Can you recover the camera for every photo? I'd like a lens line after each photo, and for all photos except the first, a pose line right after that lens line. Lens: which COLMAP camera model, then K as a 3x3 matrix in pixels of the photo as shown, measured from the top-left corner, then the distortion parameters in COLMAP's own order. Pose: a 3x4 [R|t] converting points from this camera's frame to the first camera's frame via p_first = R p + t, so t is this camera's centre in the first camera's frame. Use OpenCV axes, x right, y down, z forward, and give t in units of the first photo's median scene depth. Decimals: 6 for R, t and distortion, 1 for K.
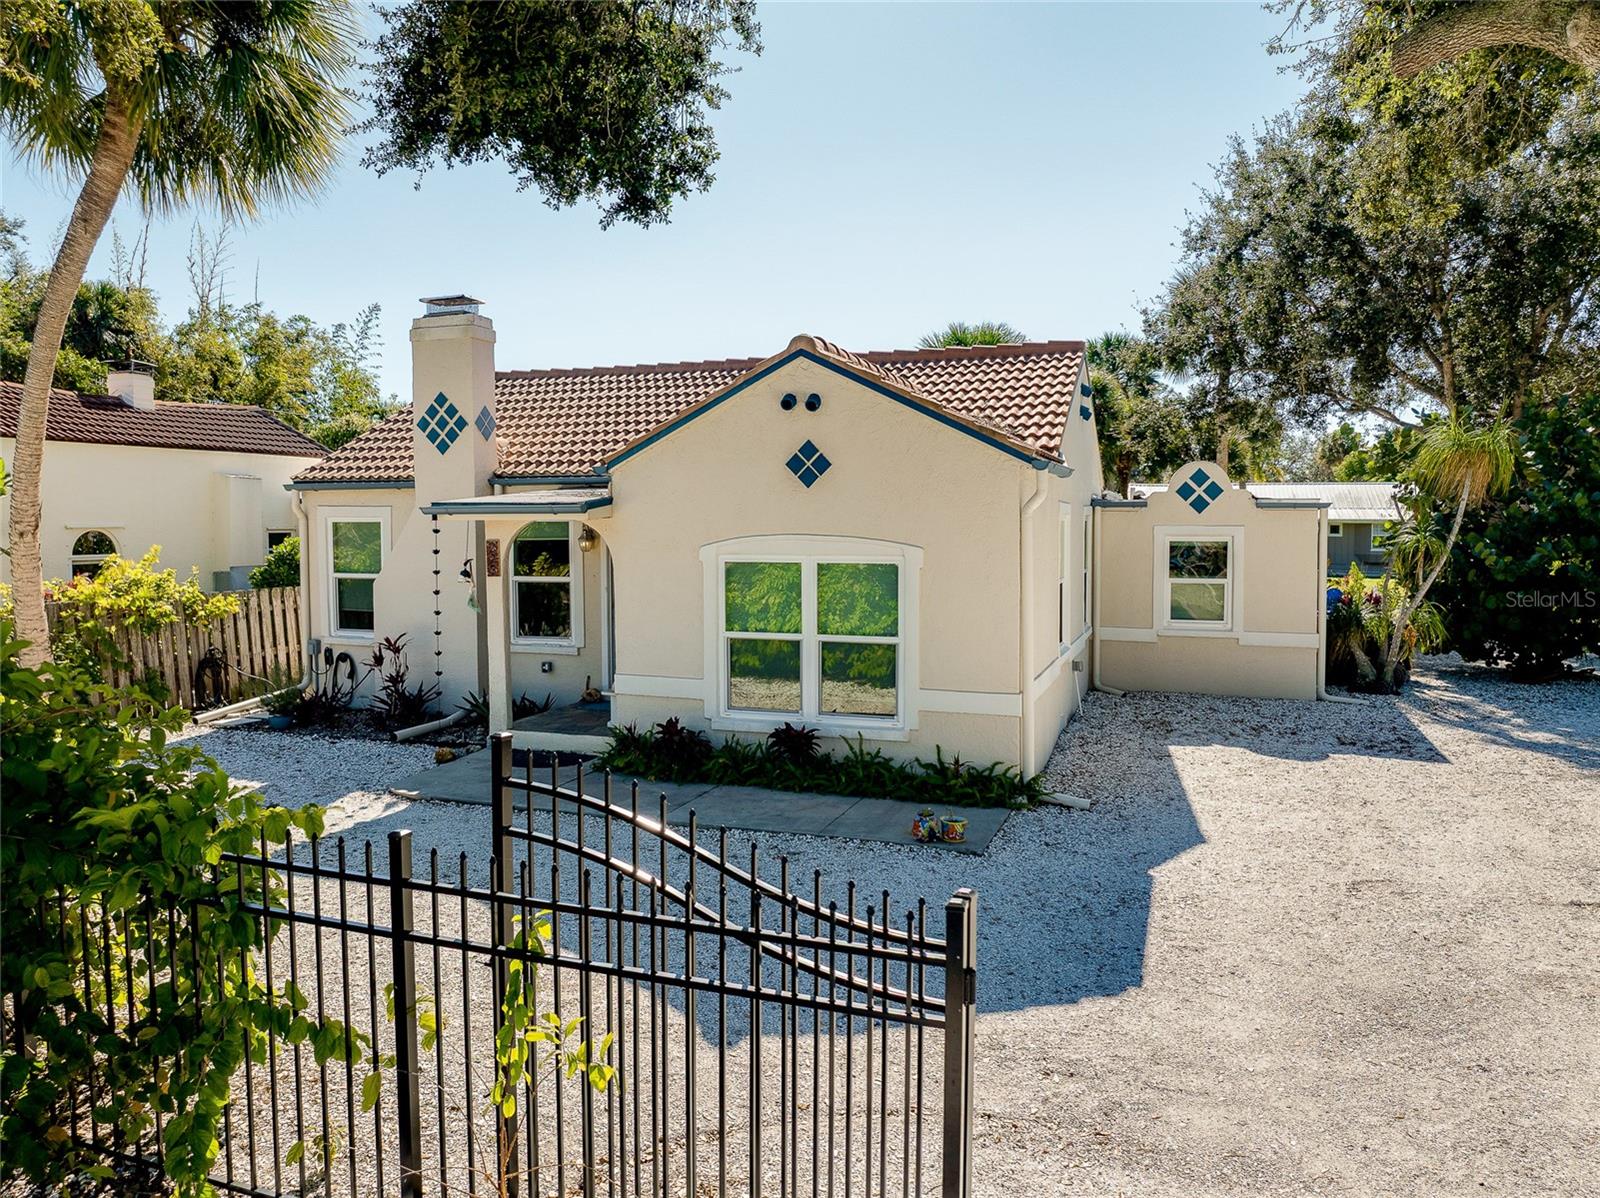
lens RADIAL K [[1130.4, 0, 805.3], [0, 1130.4, 589.8], [0, 0, 1]] dist [-0.061977, 0.038613]
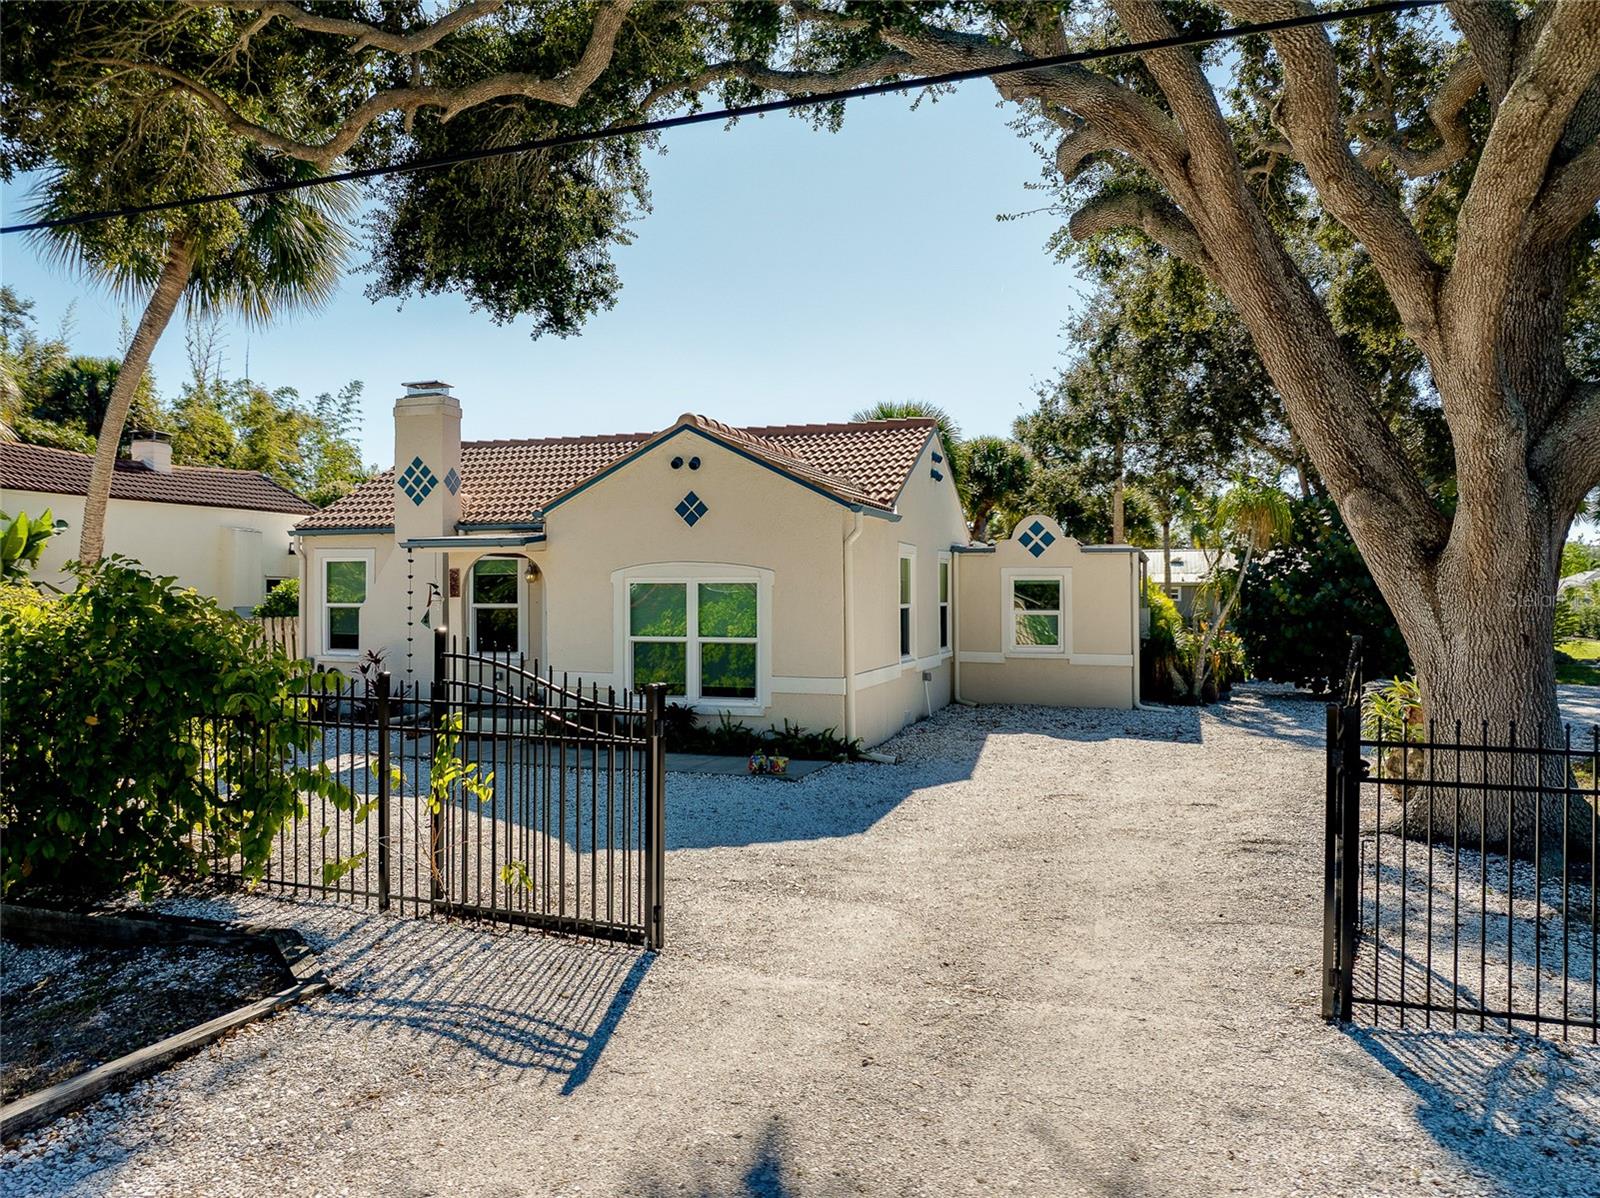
lens RADIAL K [[1123.9, 0, 805.2], [0, 1123.9, 595.4], [0, 0, 1]] dist [-0.042616, 0.000685]
pose [[0.999823, 0.001217, 0.018769, 0.086811], [-0.000091, 0.998207, -0.059854, 0.053925], [-0.018808, 0.059842, 0.998031, -0.249616]]
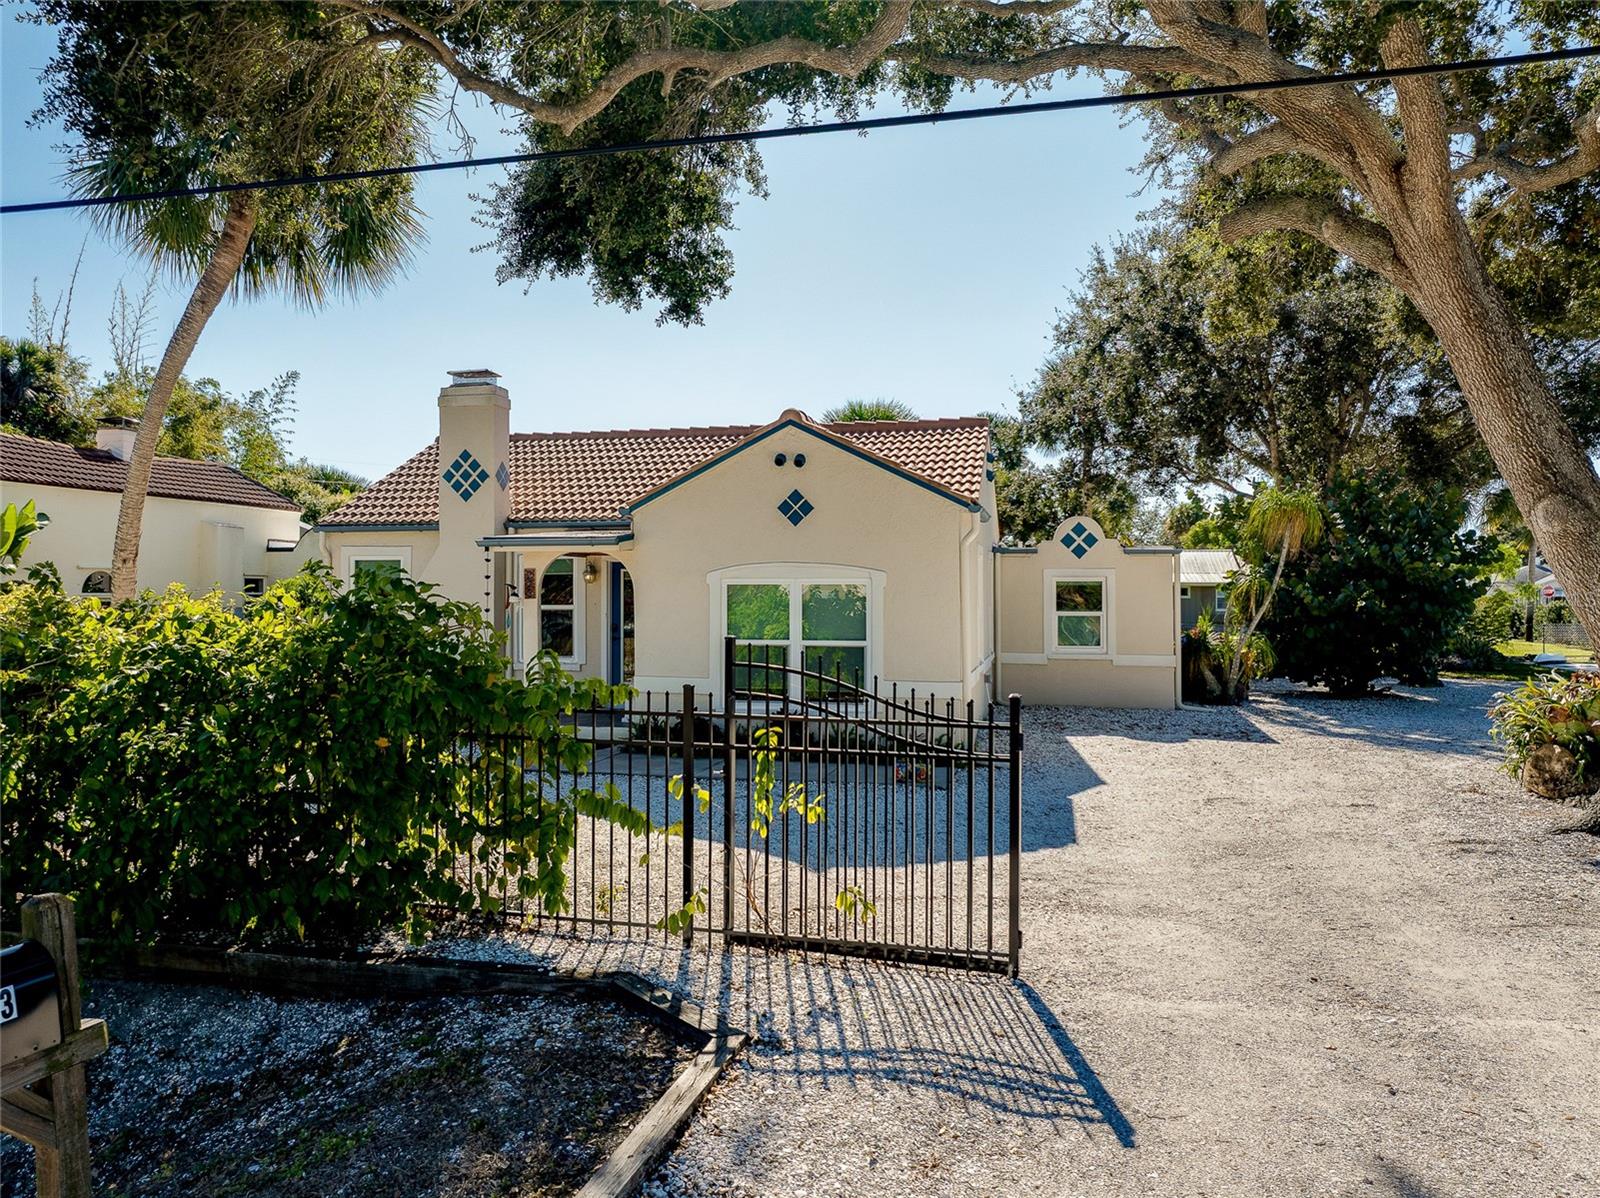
lens RADIAL K [[1125.9, 0, 805.2], [0, 1125.9, 591.7], [0, 0, 1]] dist [-0.040816, 0.001798]
pose [[0.993132, 0.002115, 0.116977, -0.104835], [0.005118, 0.998094, -0.061495, 0.048790], [-0.116884, 0.061671, 0.991229, -0.208995]]
